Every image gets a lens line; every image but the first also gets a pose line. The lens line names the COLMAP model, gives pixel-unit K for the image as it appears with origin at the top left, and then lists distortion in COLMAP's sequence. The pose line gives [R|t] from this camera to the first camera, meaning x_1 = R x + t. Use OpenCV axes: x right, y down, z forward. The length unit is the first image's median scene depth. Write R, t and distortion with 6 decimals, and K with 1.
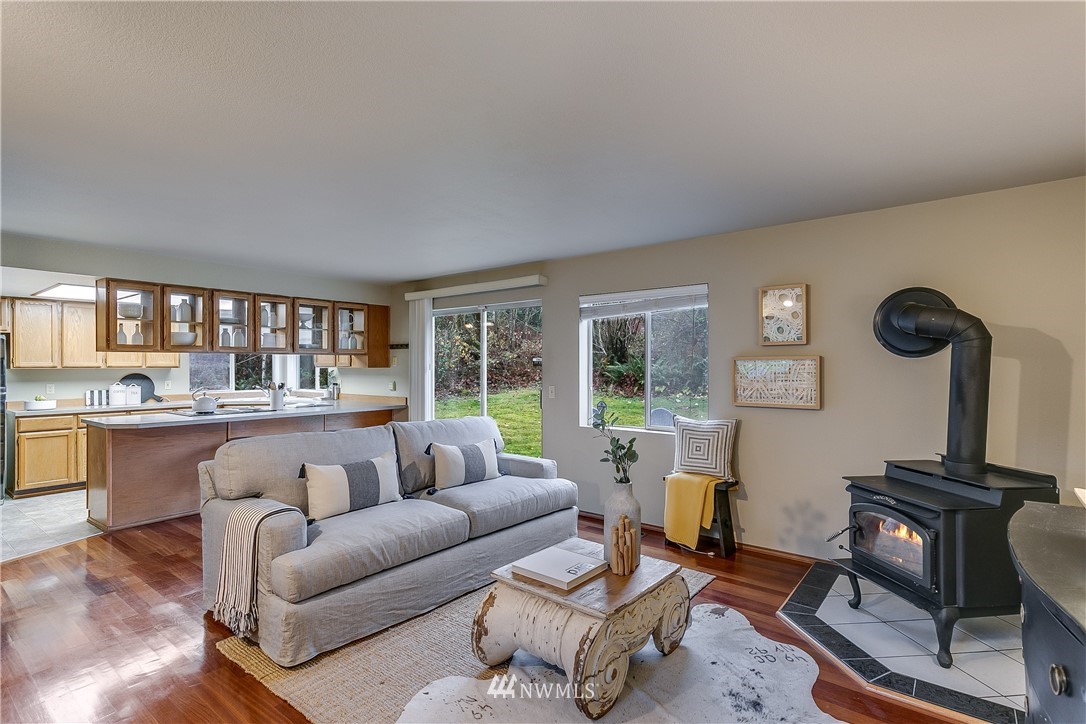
lens RADIAL K [[542.4, 0, 570.9], [0, 542.4, 365.3], [0, 0, 1]] dist [-0.015207, 0.005652]
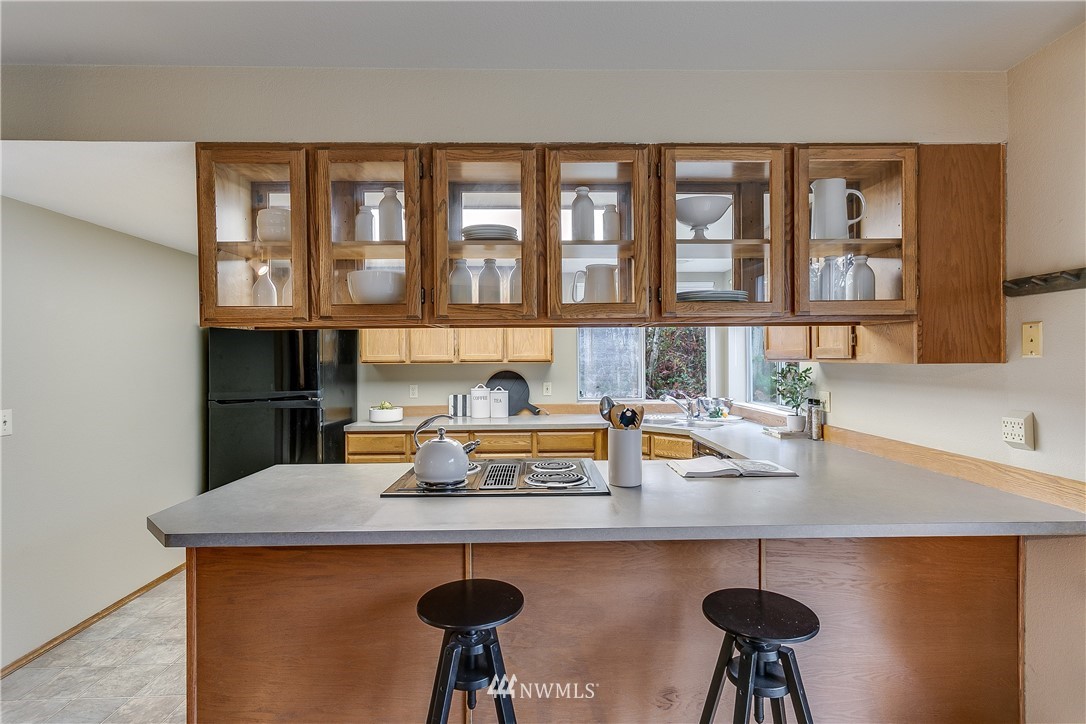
lens RADIAL K [[542.4, 0, 535.7], [0, 542.4, 364.2], [0, 0, 1]] dist [-0.015207, 0.005652]
pose [[0.606570, 0.005272, -0.795013, -0.272029], [0.008318, 0.999881, 0.012977, -0.001201], [0.794987, -0.014484, 0.606454, 0.667831]]
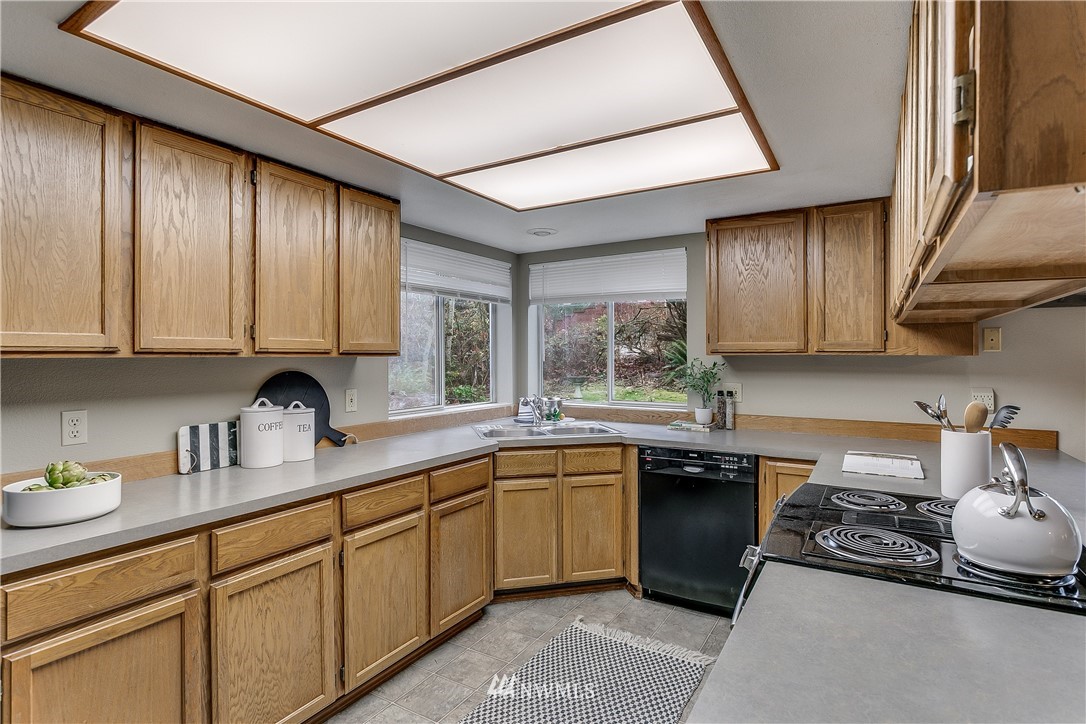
lens RADIAL K [[542.4, 0, 544.2], [0, 542.4, 352.8], [0, 0, 1]] dist [-0.015207, 0.005652]
pose [[0.993655, 0.001814, 0.112460, -0.730069], [-0.000991, 0.999972, -0.007374, 0.005422], [-0.112470, 0.007215, 0.993629, 0.664659]]
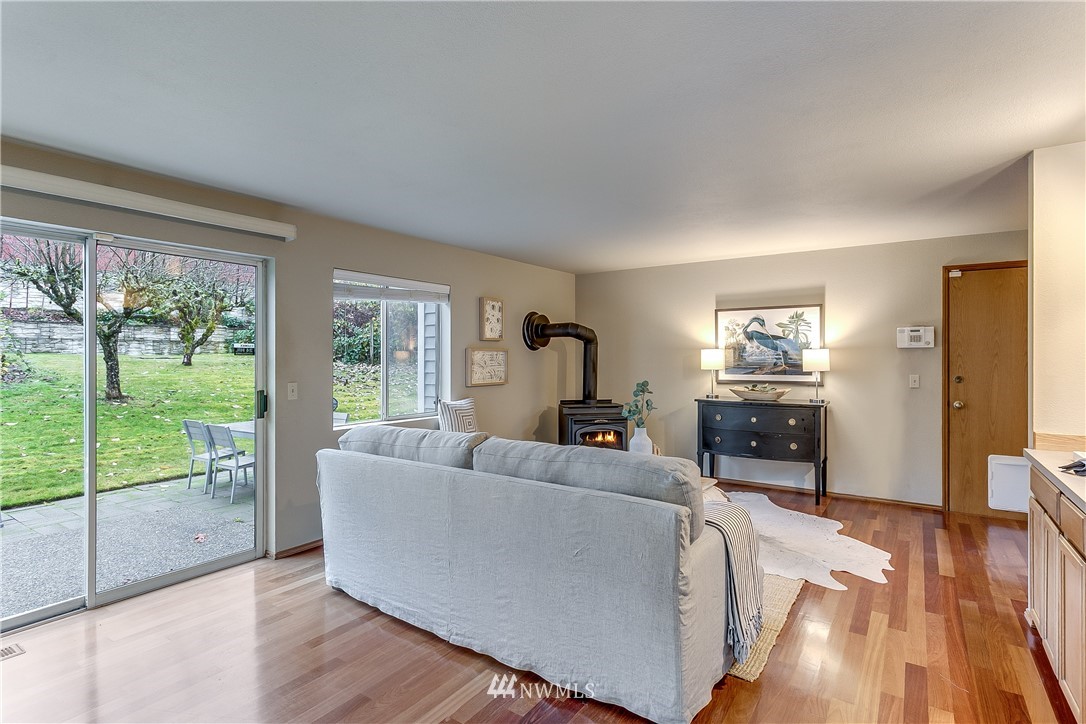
lens RADIAL K [[542.4, 0, 536.8], [0, 542.4, 357.0], [0, 0, 1]] dist [-0.015207, 0.005652]
pose [[-0.026114, 0.002601, 0.999656, -0.612484], [0.006565, 0.999975, -0.002430, 0.005932], [-0.999637, 0.006500, -0.026131, 0.555088]]
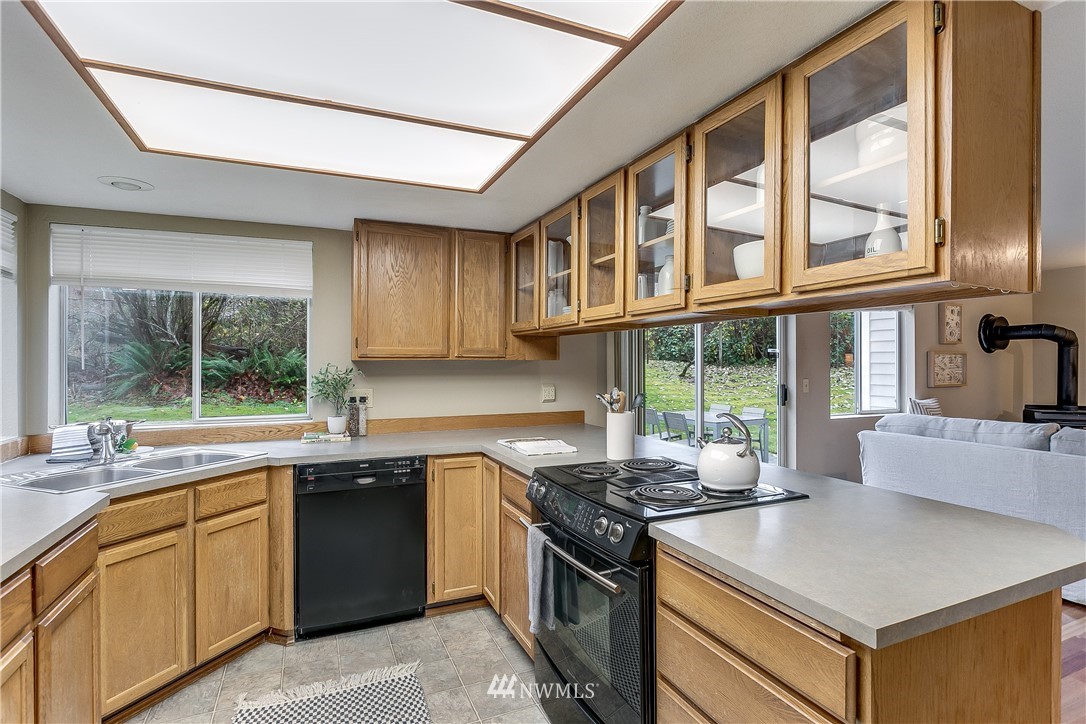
lens RADIAL K [[542.4, 0, 542.5], [0, 542.4, 357.7], [0, 0, 1]] dist [-0.015207, 0.005652]
pose [[0.482450, 0.006105, 0.875902, -0.856873], [0.002635, 0.999961, -0.008421, 0.006040], [-0.875919, 0.006371, 0.482415, 0.765159]]
